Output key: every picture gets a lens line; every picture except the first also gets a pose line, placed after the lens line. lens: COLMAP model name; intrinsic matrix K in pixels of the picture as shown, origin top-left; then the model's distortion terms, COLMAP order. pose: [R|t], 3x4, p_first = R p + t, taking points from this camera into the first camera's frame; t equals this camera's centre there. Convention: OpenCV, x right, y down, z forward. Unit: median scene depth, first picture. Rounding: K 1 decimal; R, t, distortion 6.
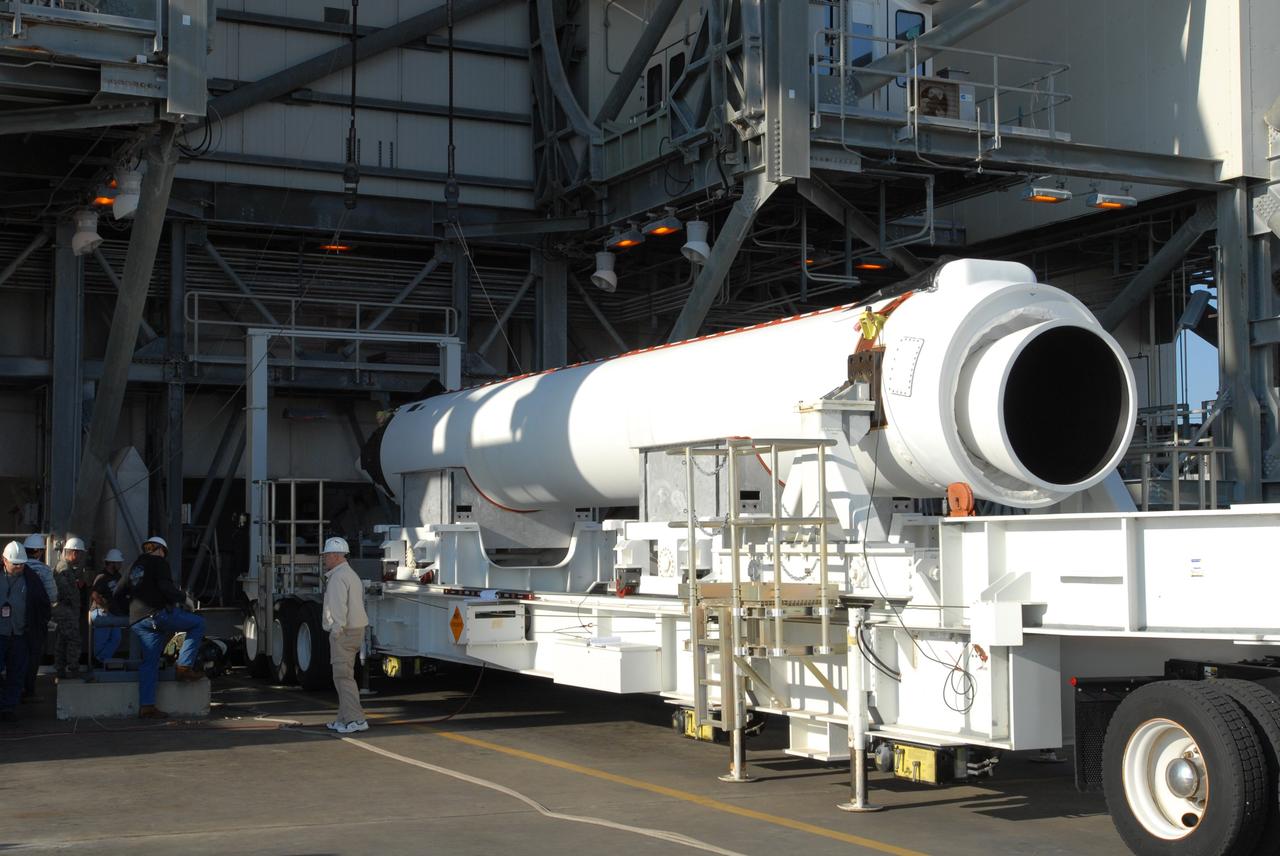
lens RADIAL K [[1889.6, 0, 645.2], [0, 1889.6, 428.1], [0, 0, 1]] dist [0.149482, 0.000000]
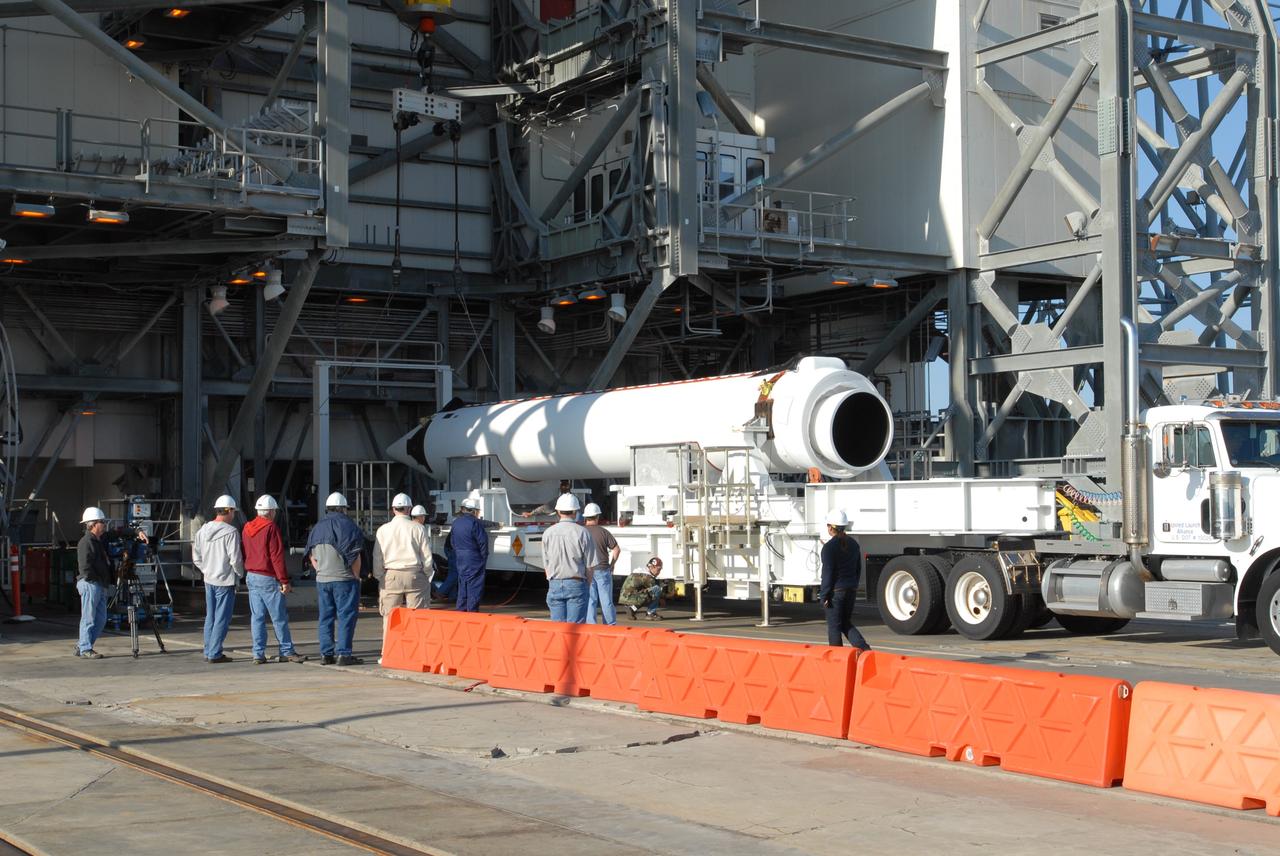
lens RADIAL K [[1889.6, 0, 620.2], [0, 1889.6, 387.5], [0, 0, 1]] dist [0.149482, 0.000000]
pose [[0.994820, 0.003957, 0.101570, -0.135180], [-0.003142, 0.999962, -0.008183, -0.021663], [-0.101599, 0.007821, 0.994795, -0.558334]]
